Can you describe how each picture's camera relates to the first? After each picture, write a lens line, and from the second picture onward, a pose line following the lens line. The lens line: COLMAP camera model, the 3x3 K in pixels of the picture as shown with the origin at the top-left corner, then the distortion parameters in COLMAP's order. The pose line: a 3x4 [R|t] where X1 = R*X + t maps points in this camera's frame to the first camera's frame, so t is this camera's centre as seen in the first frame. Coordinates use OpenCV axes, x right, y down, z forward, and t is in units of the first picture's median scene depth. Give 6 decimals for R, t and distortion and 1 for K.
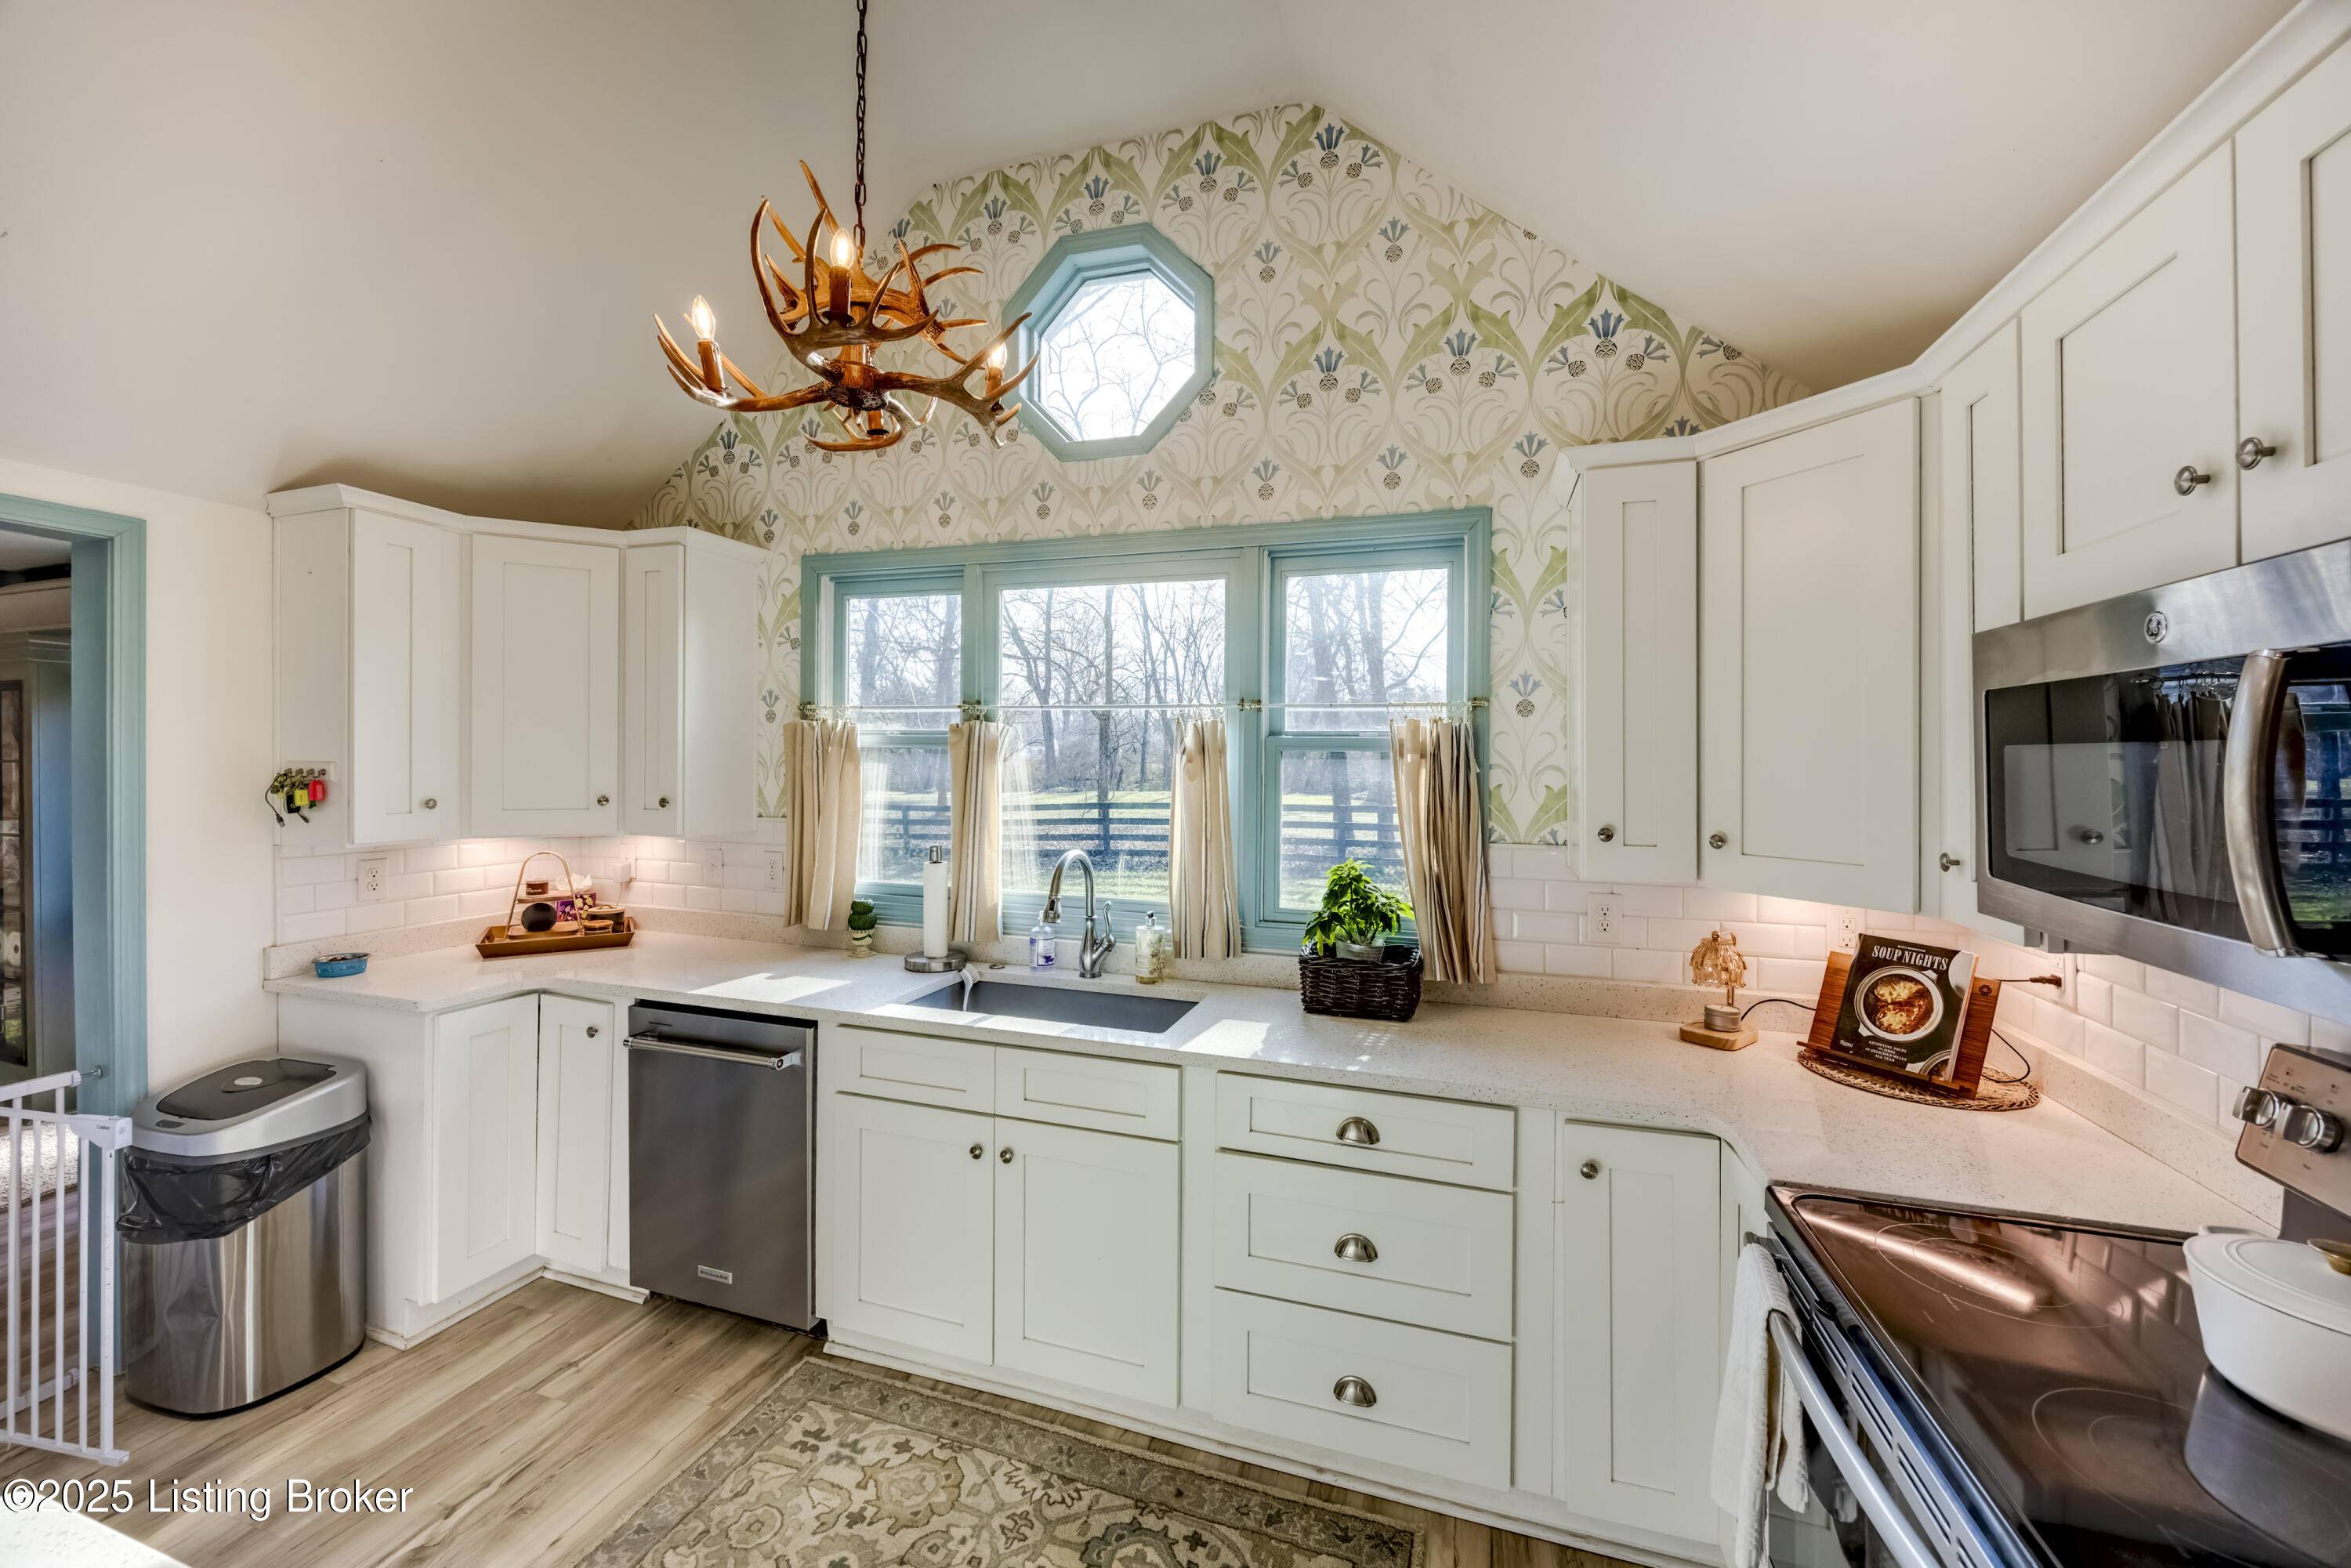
lens RADIAL K [[904.1, 0, 1170.5], [0, 904.1, 761.1], [0, 0, 1]] dist [0.000345, 0.000045]
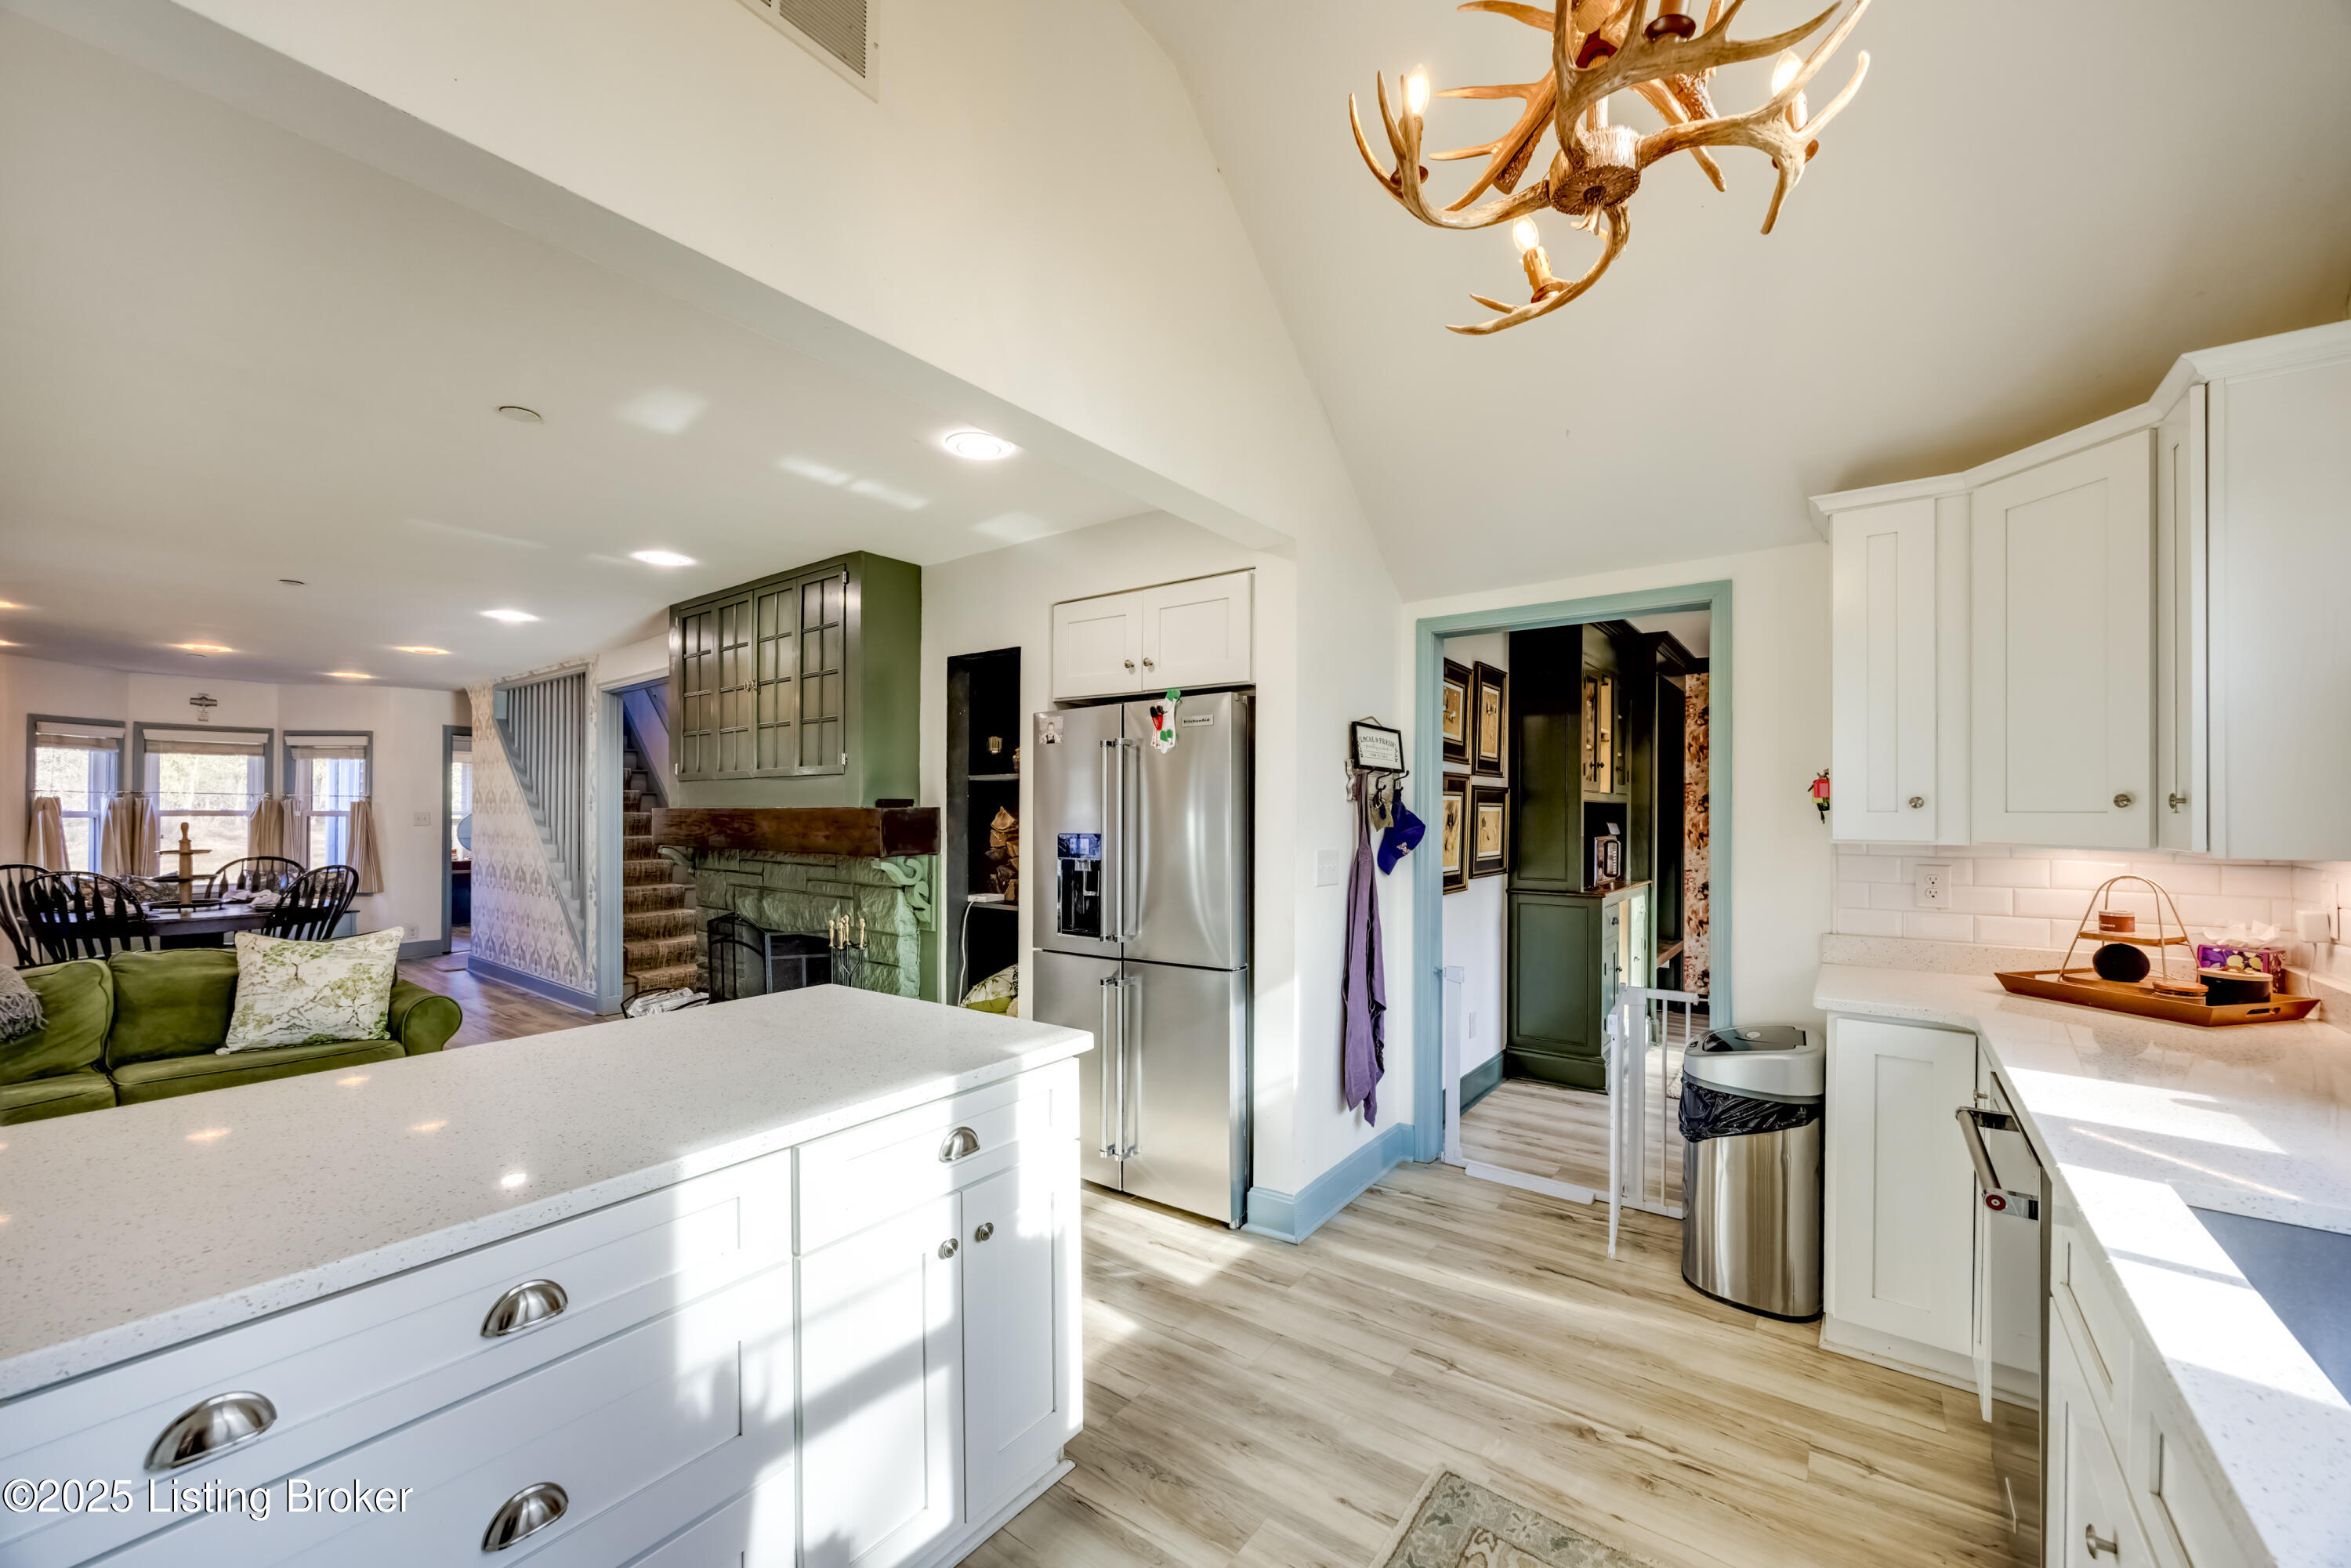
lens RADIAL K [[904.1, 0, 1181.0], [0, 904.1, 808.9], [0, 0, 1]] dist [0.000345, 0.000045]
pose [[-0.314002, -0.004218, -0.949413, 0.308851], [0.001887, 0.999985, -0.005067, 0.060584], [0.949420, -0.003383, -0.313990, 0.623103]]
